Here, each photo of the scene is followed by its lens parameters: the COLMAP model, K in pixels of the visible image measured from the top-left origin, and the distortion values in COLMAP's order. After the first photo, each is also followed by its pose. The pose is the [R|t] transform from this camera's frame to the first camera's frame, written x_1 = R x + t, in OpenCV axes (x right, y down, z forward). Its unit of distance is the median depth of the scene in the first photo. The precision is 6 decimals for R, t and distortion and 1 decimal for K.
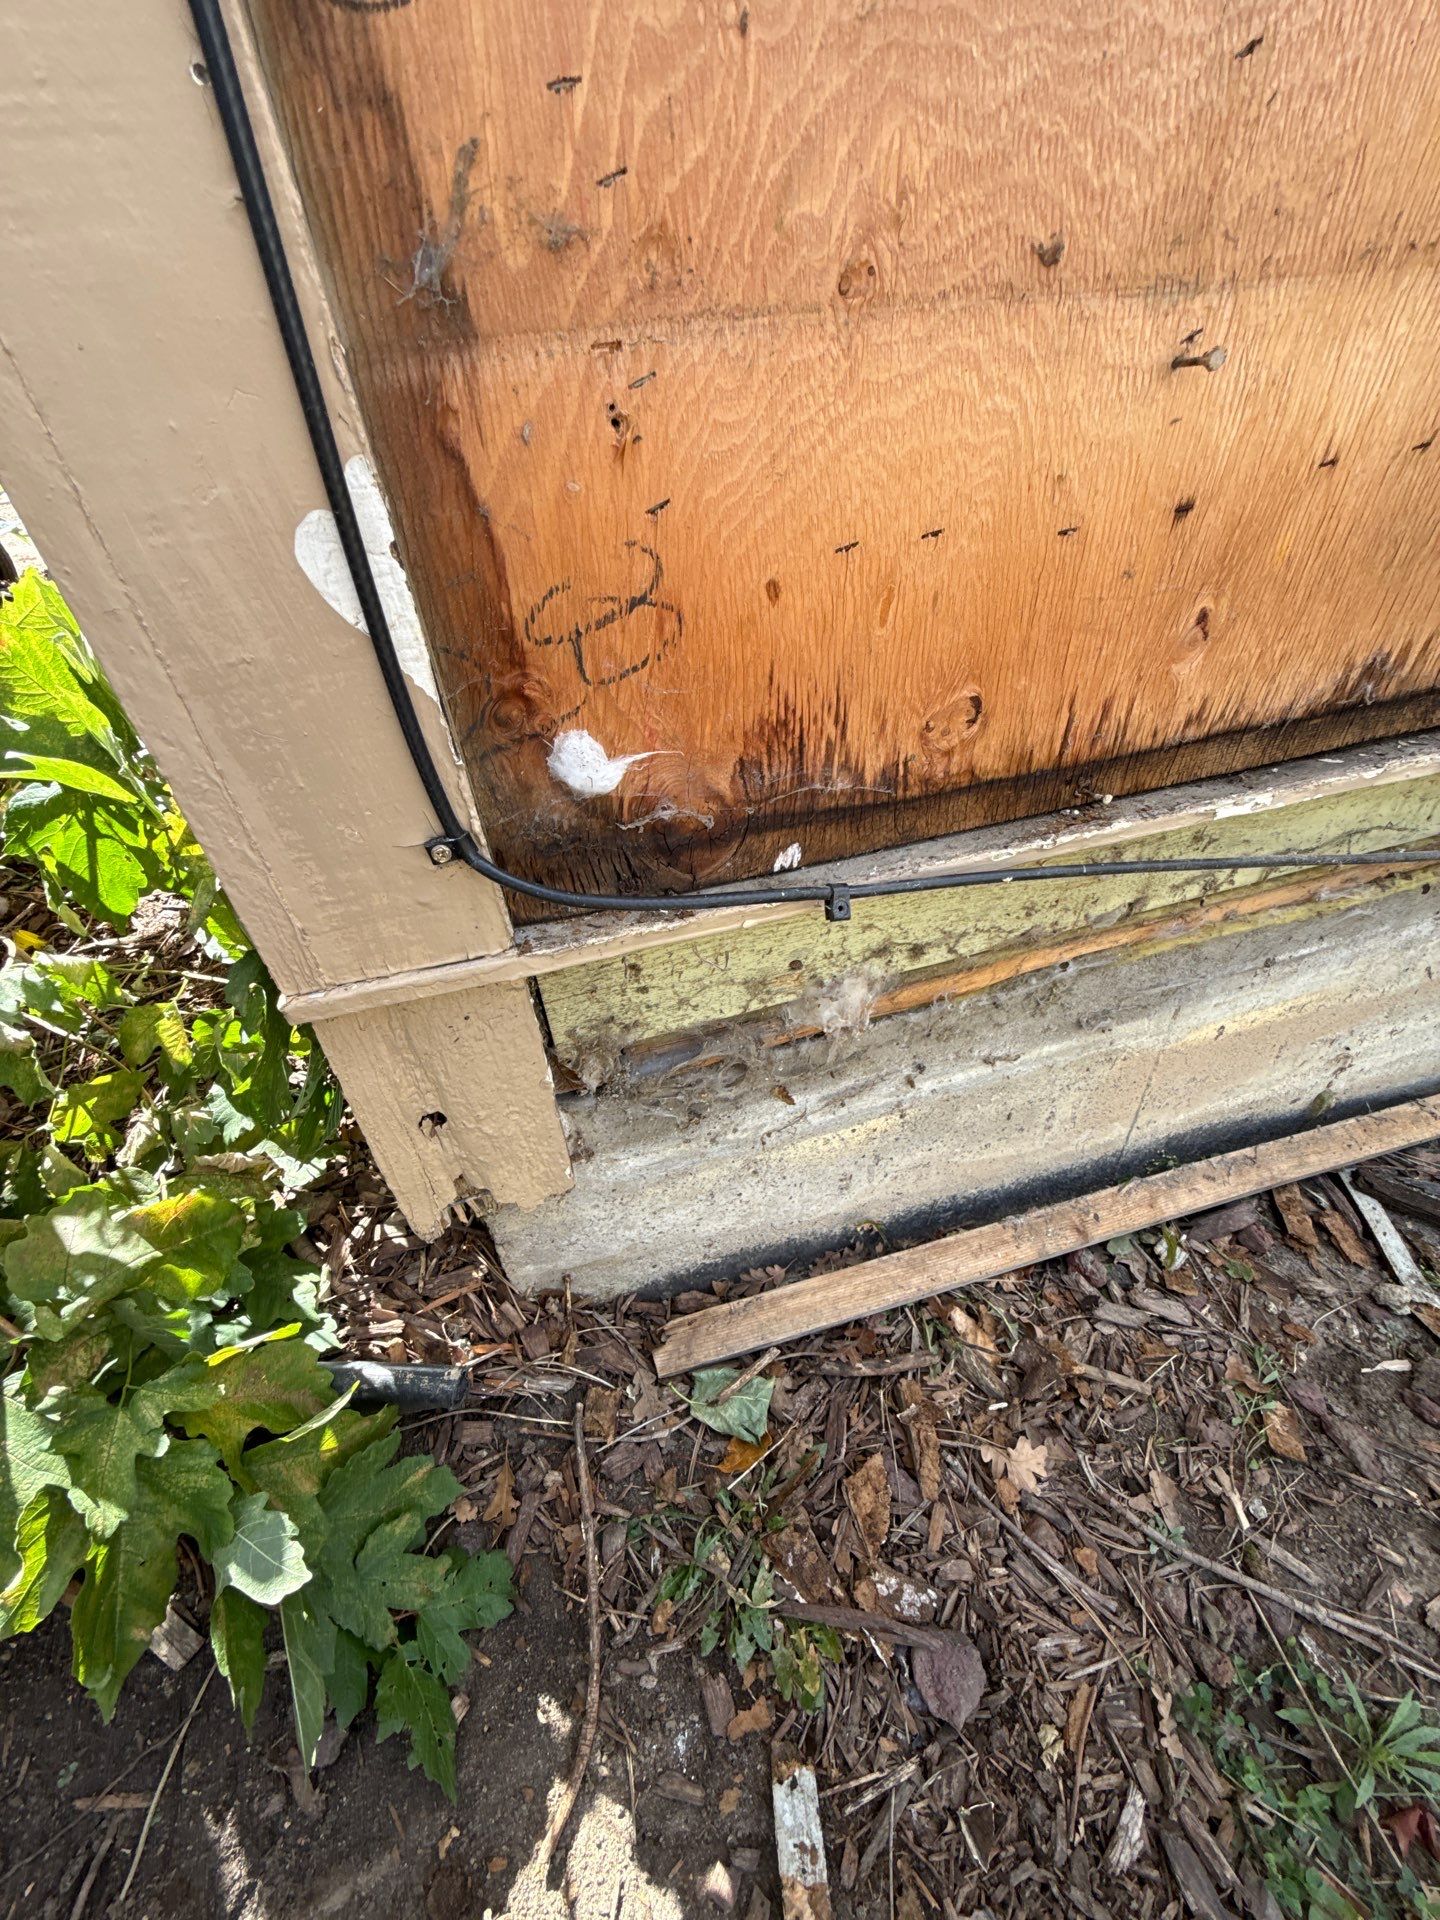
lens RADIAL K [[775.4, 0, 720.0], [0, 775.4, 960.0], [0, 0, 1]] dist [0.003092, 0.005110]
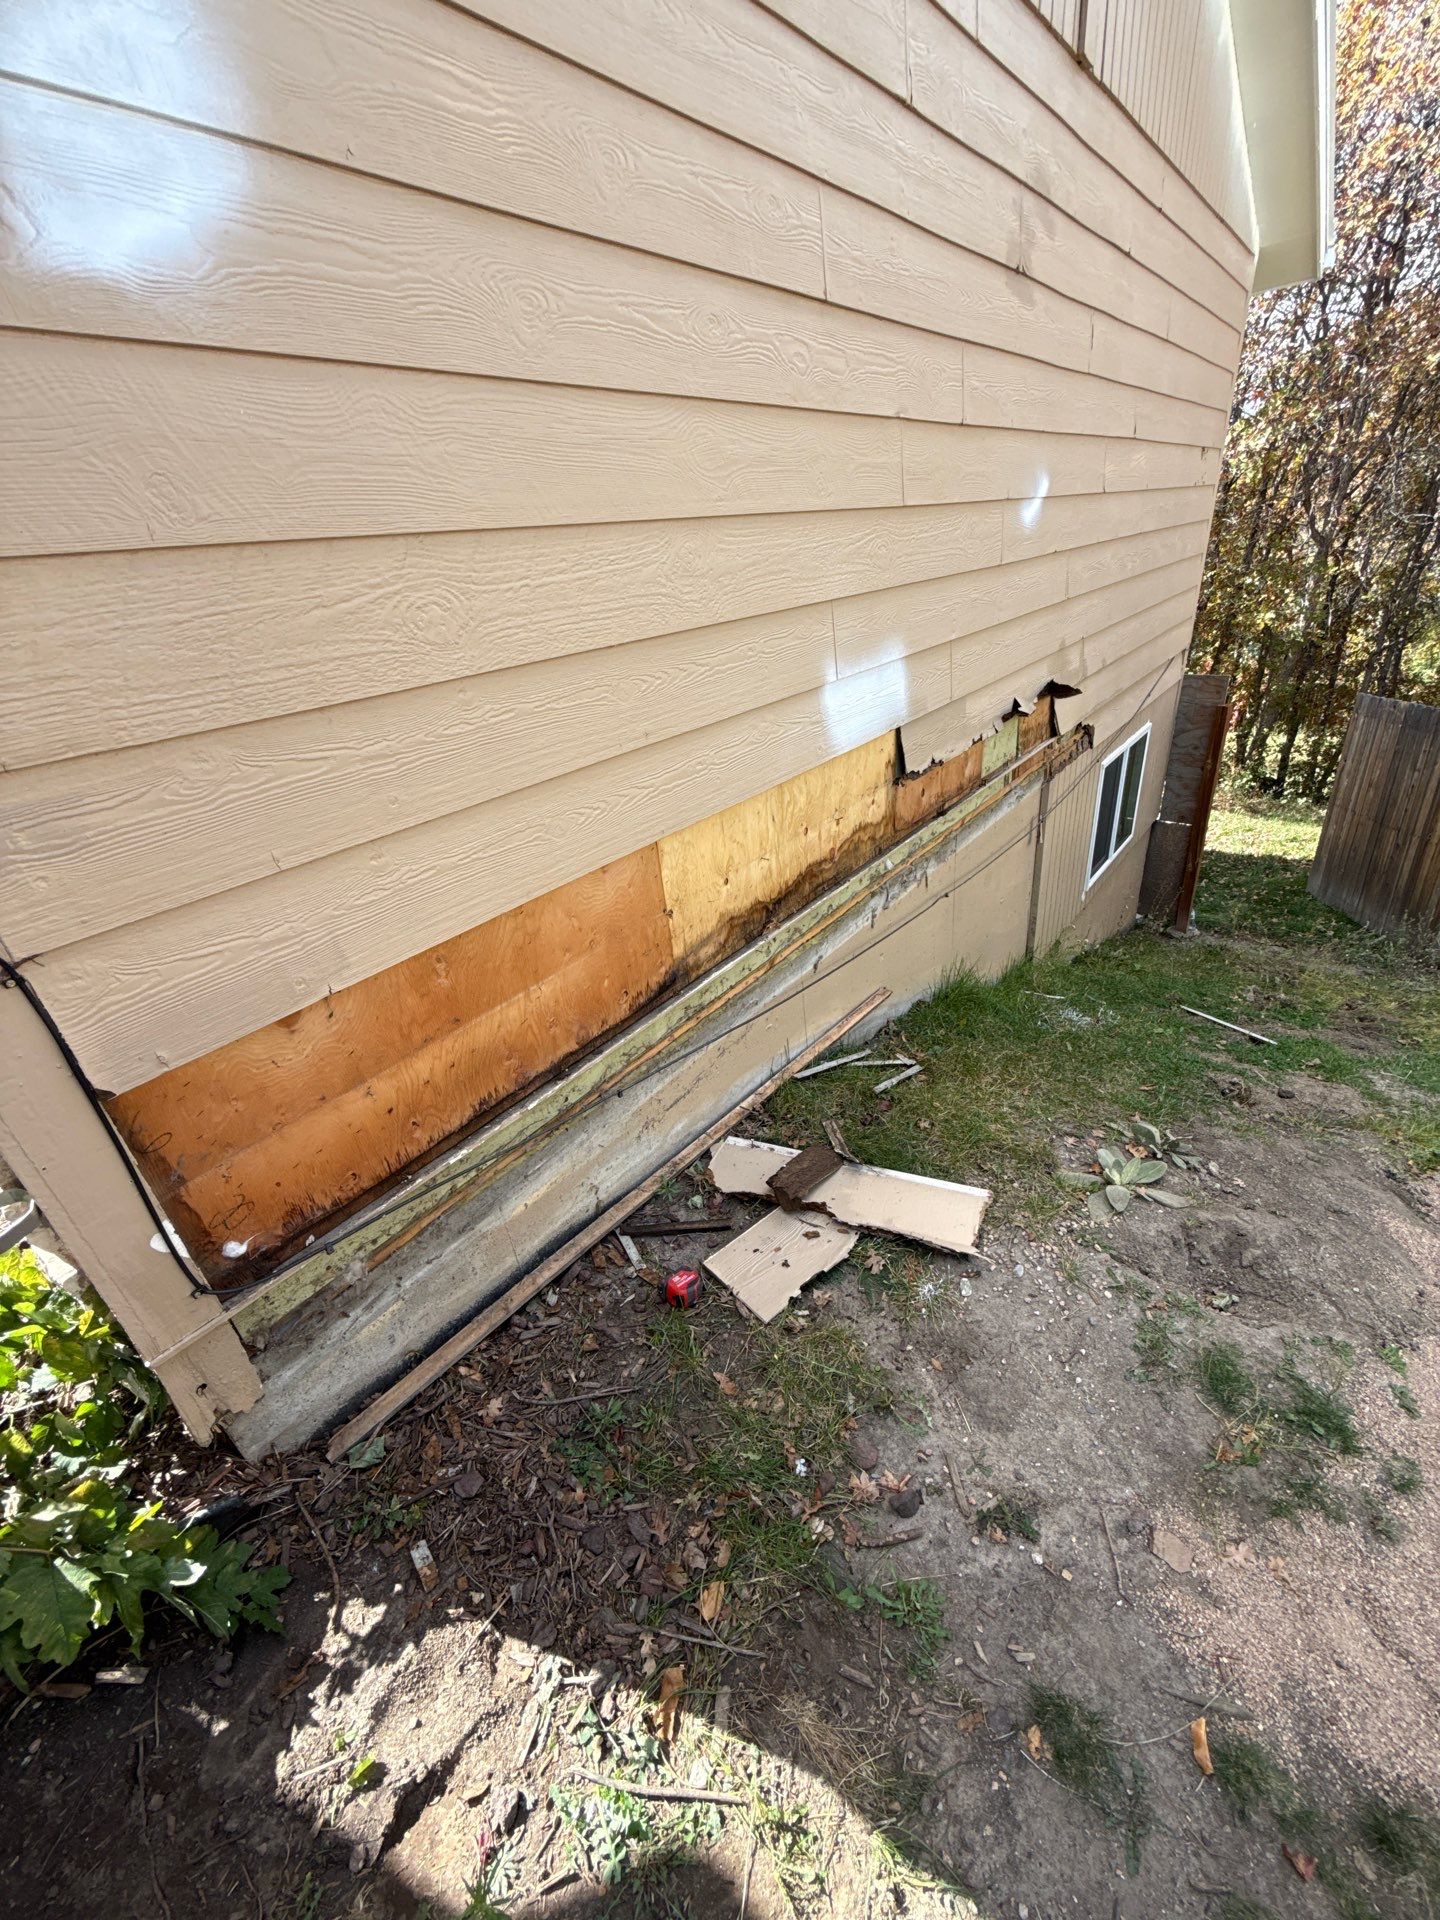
lens RADIAL K [[775.4, 0, 720.0], [0, 775.4, 960.0], [0, 0, 1]] dist [0.003092, 0.005110]
pose [[0.825296, -0.283032, 0.488650, 0.184646], [0.387005, 0.913643, -0.124431, -0.101804], [-0.411234, 0.291803, 0.863561, -2.113423]]
